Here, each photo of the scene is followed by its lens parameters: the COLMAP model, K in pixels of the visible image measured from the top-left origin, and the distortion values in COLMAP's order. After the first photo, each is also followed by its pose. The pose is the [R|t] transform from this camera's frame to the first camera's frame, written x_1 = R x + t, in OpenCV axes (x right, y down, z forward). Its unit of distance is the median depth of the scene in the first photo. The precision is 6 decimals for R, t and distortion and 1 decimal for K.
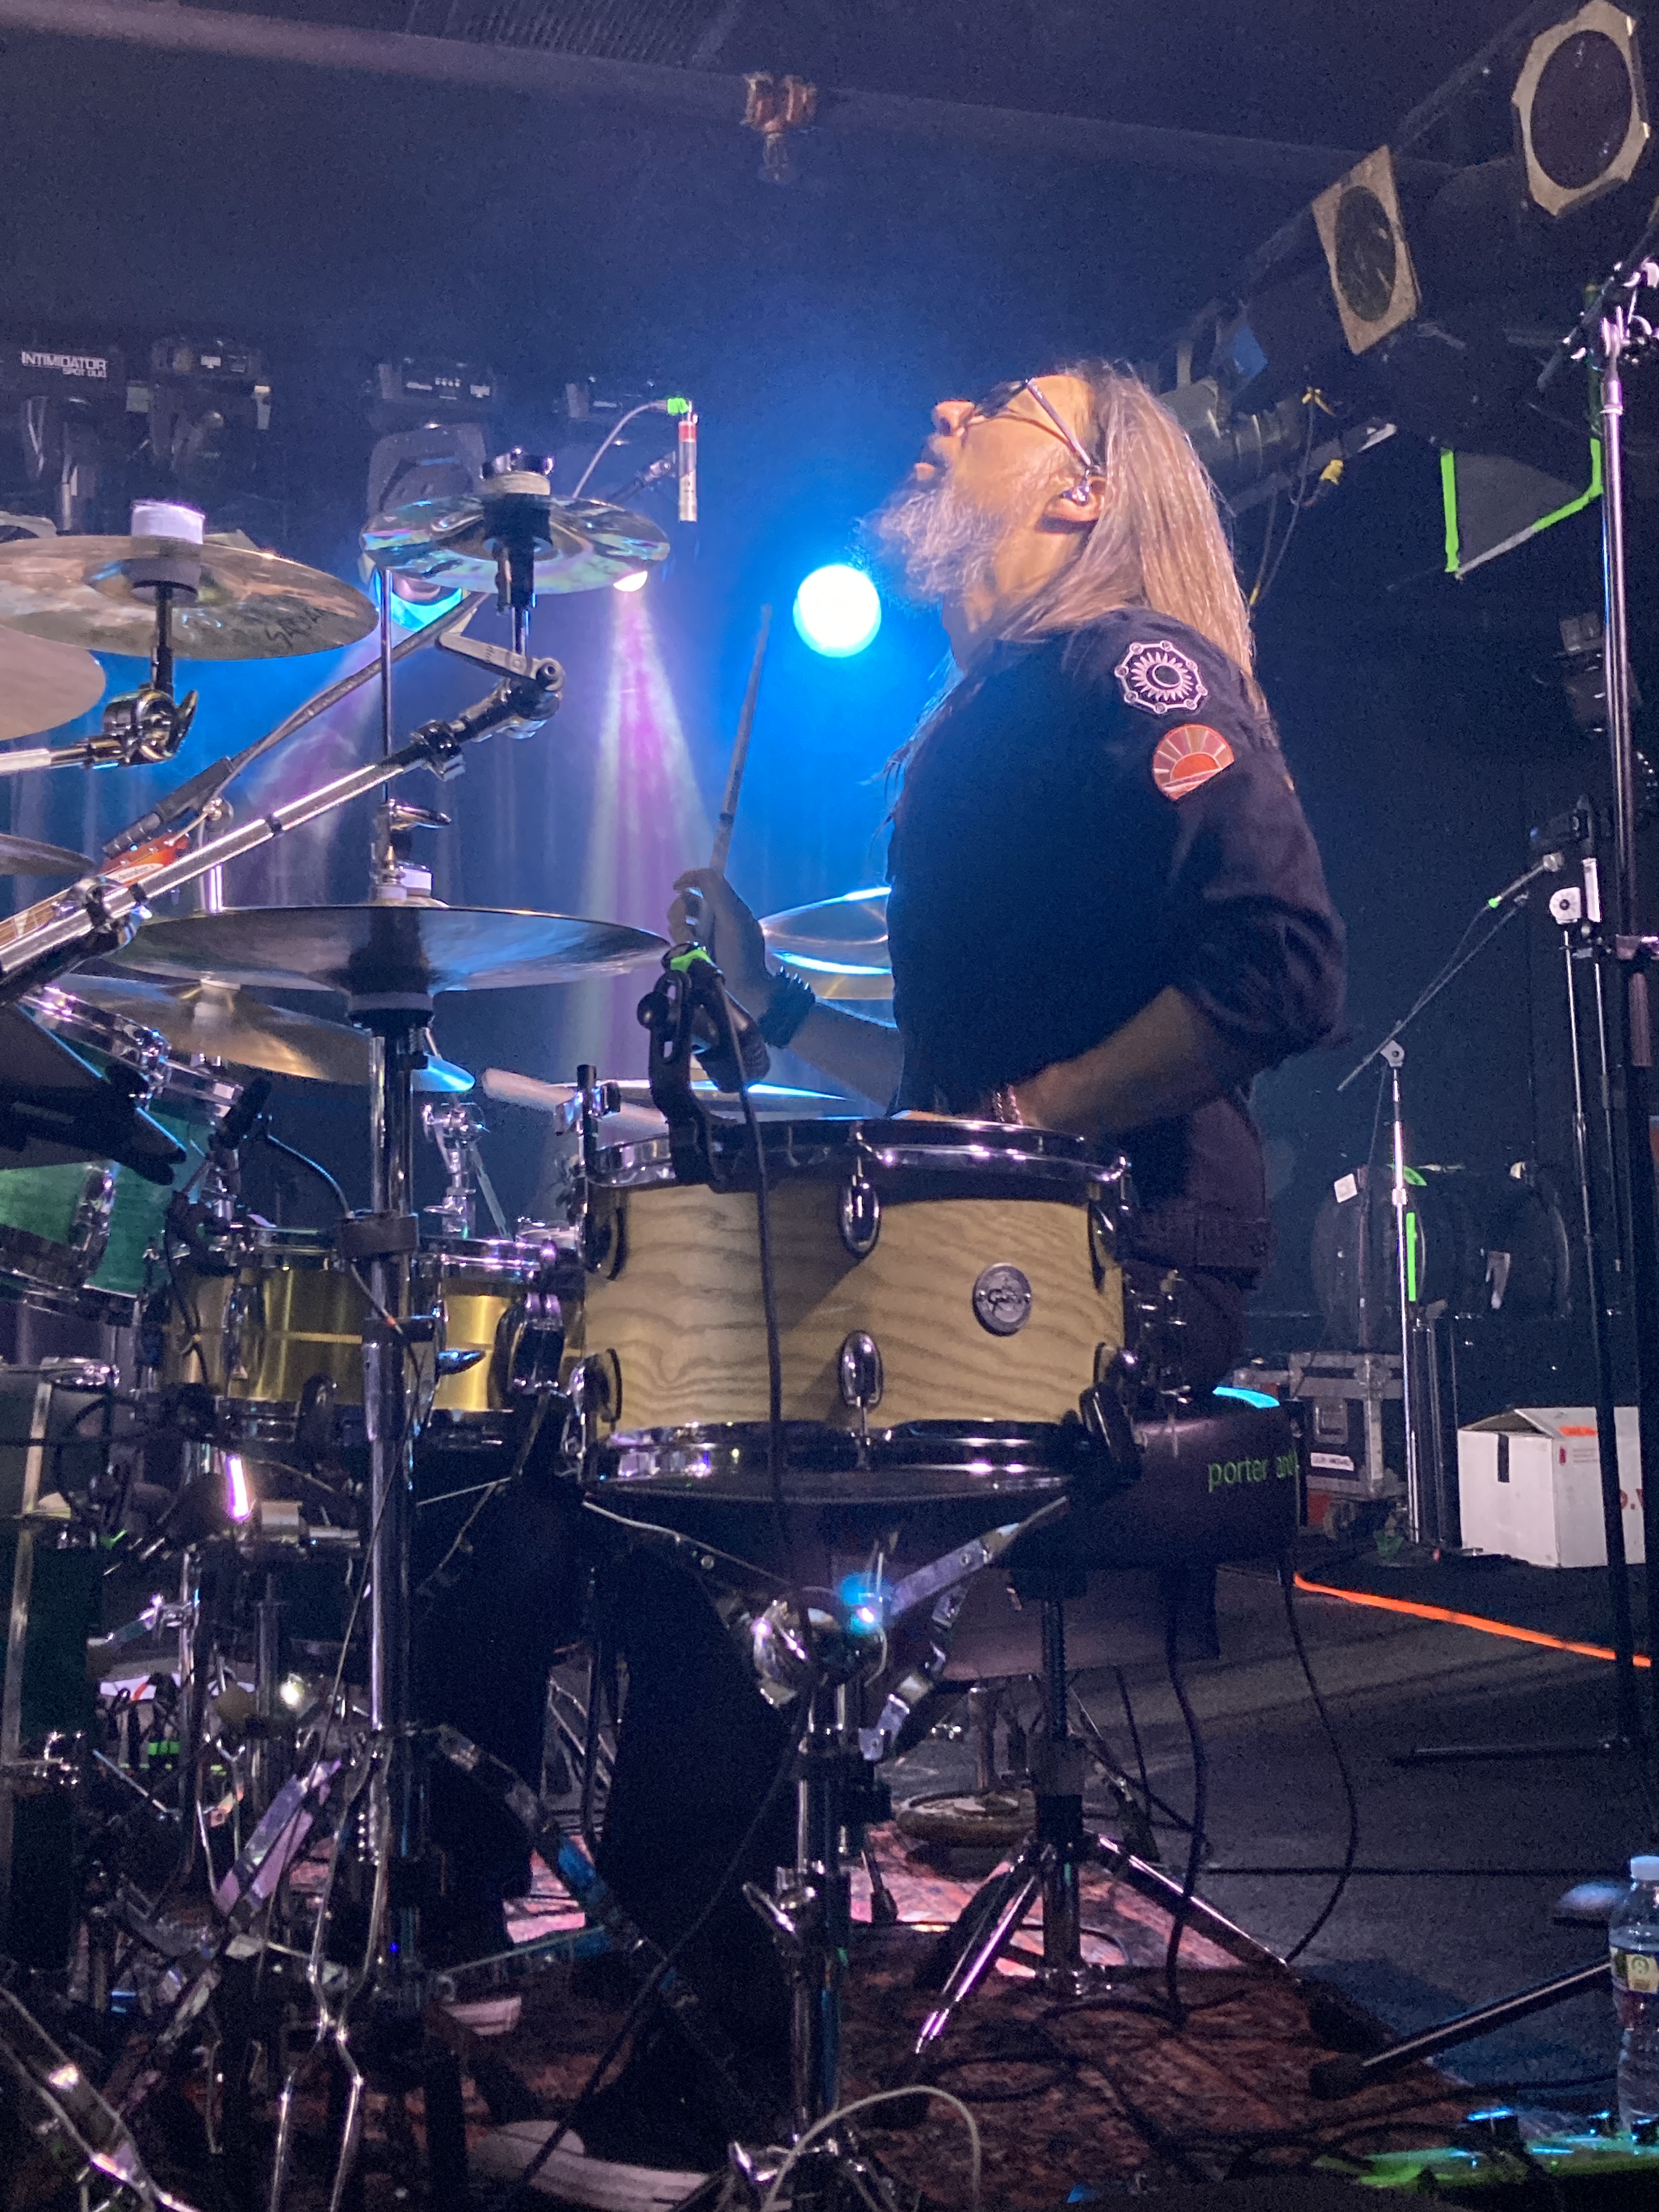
lens RADIAL K [[2590.5, 0, 829.5], [0, 2590.5, 1106.0], [0, 0, 1]] dist [0.246031, -0.745651]
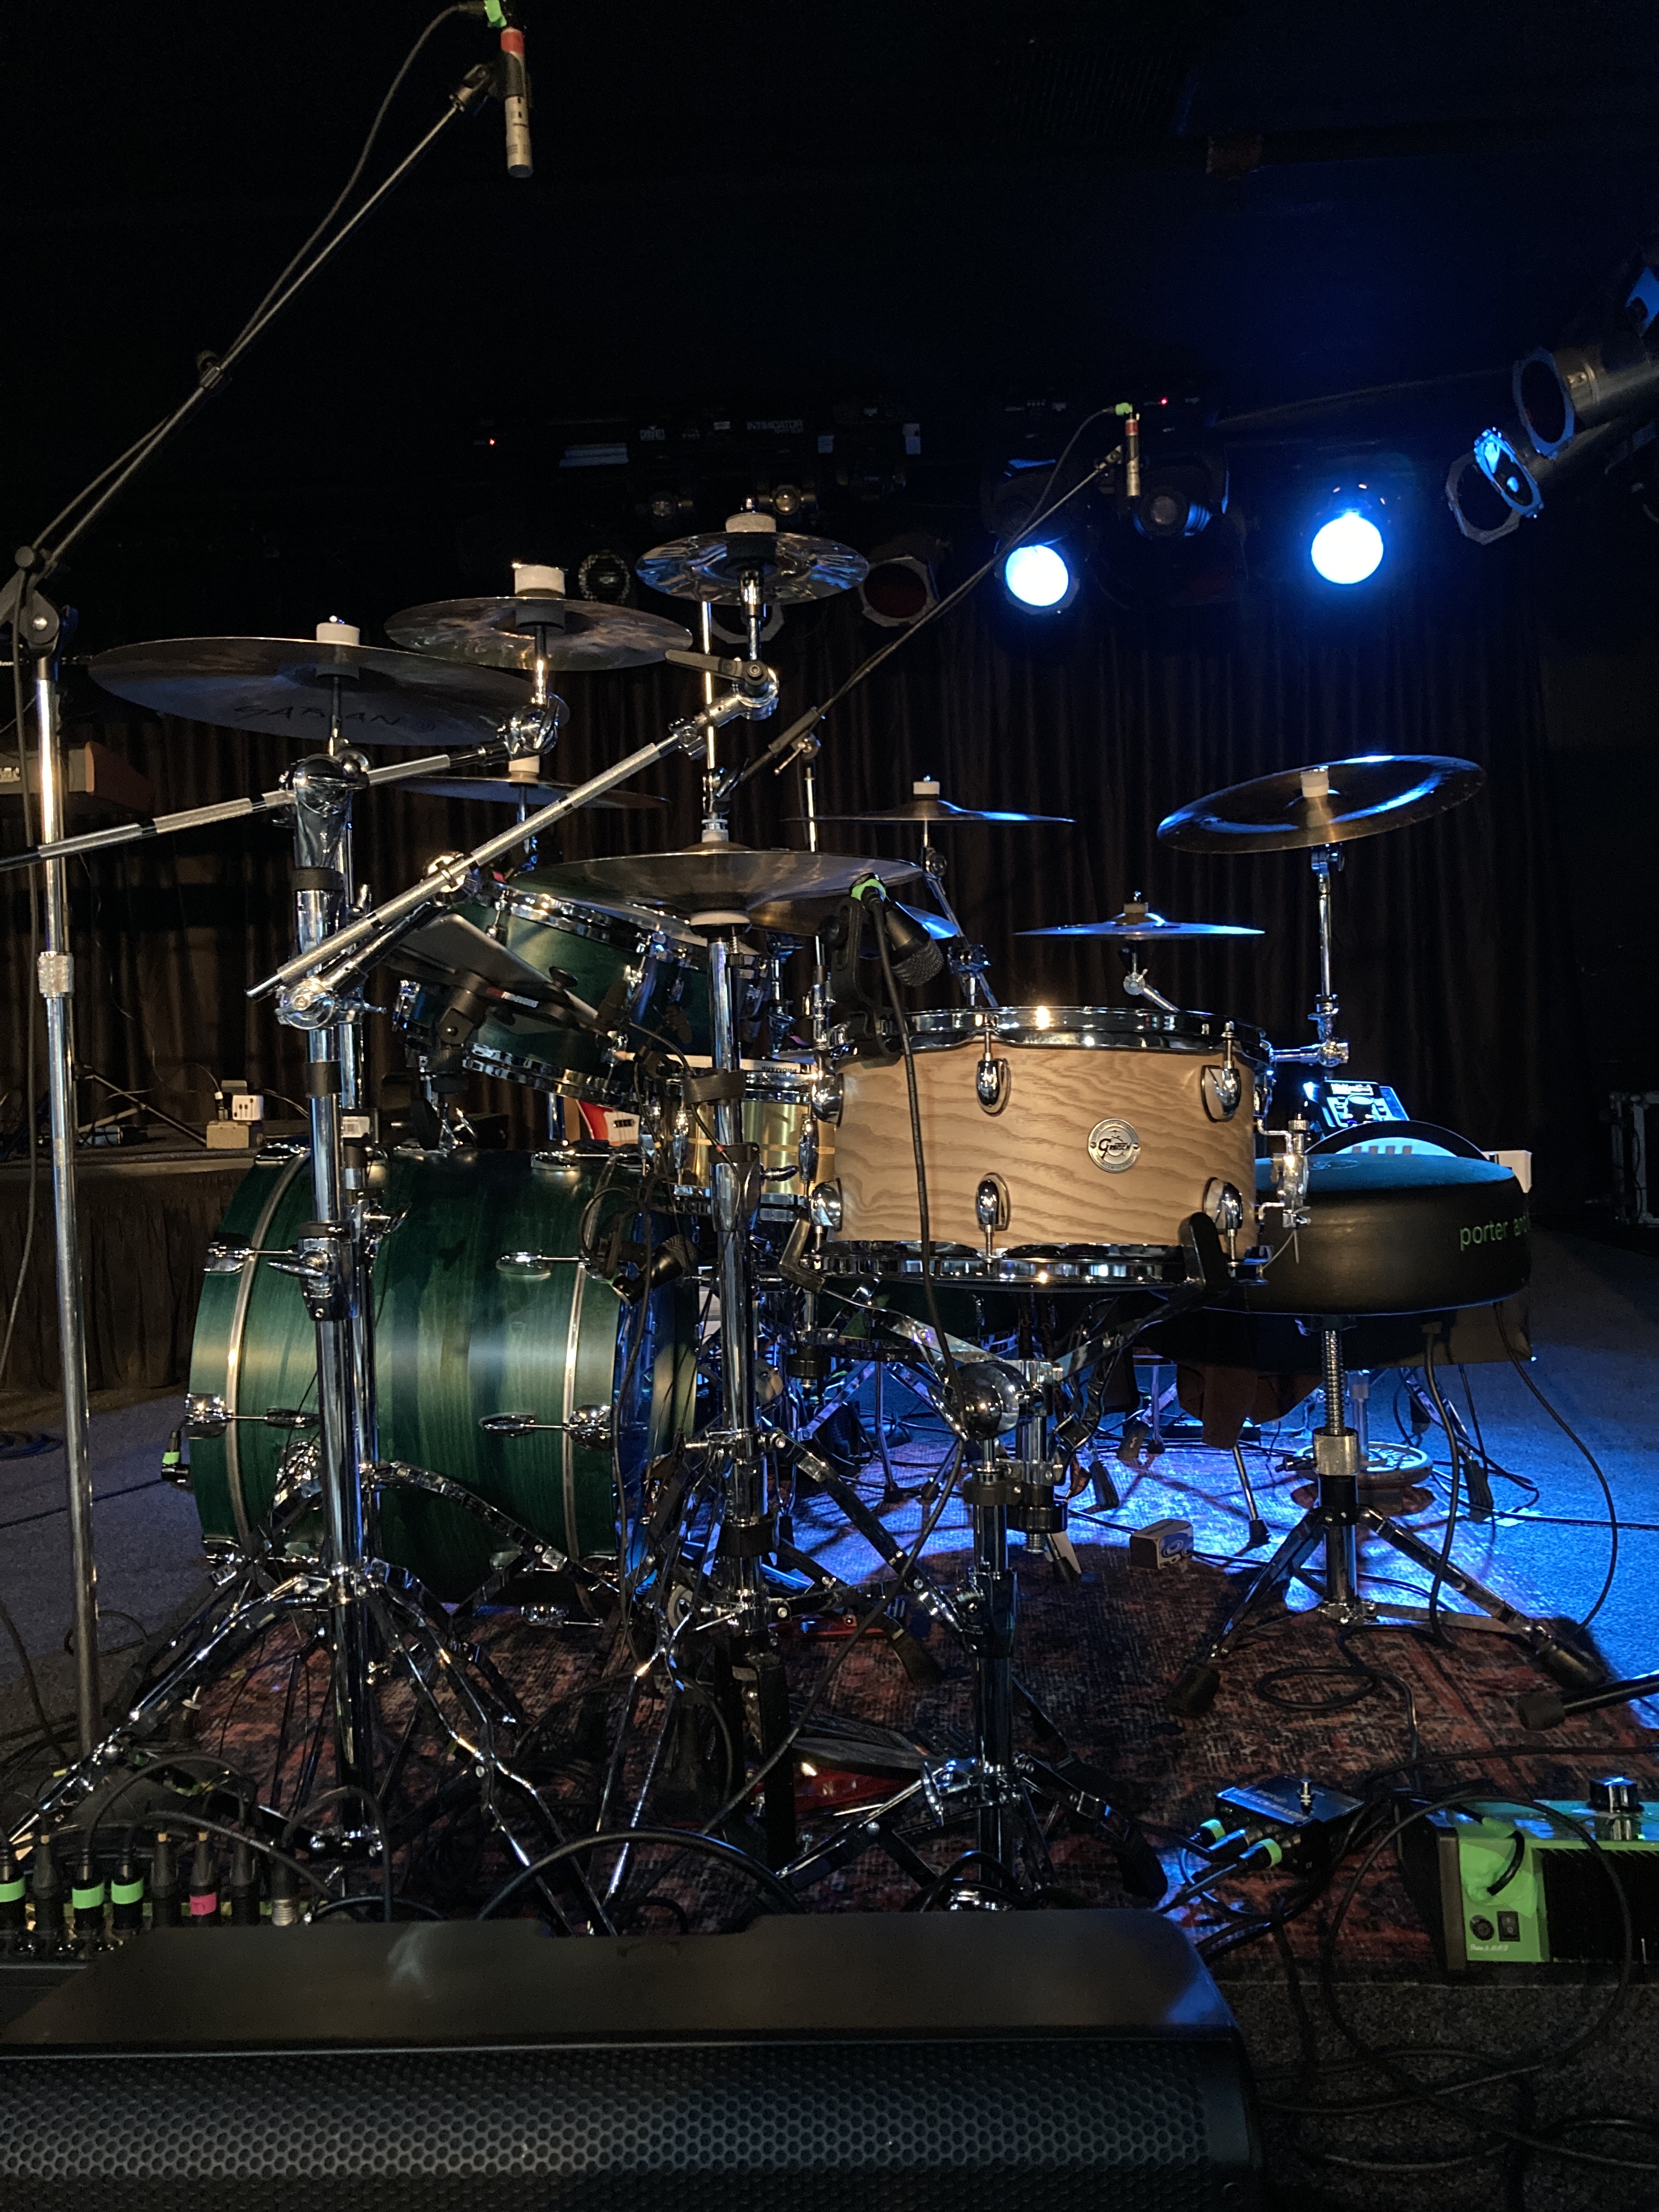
lens RADIAL K [[1807.6, 0, 829.5], [0, 1807.6, 1106.0], [0, 0, 1]] dist [0.032554, 0.000326]
pose [[0.948914, -0.007733, -0.315440, 0.129053], [0.041218, 0.994171, 0.099621, -0.022808], [0.312831, -0.107534, 0.943702, 0.081145]]
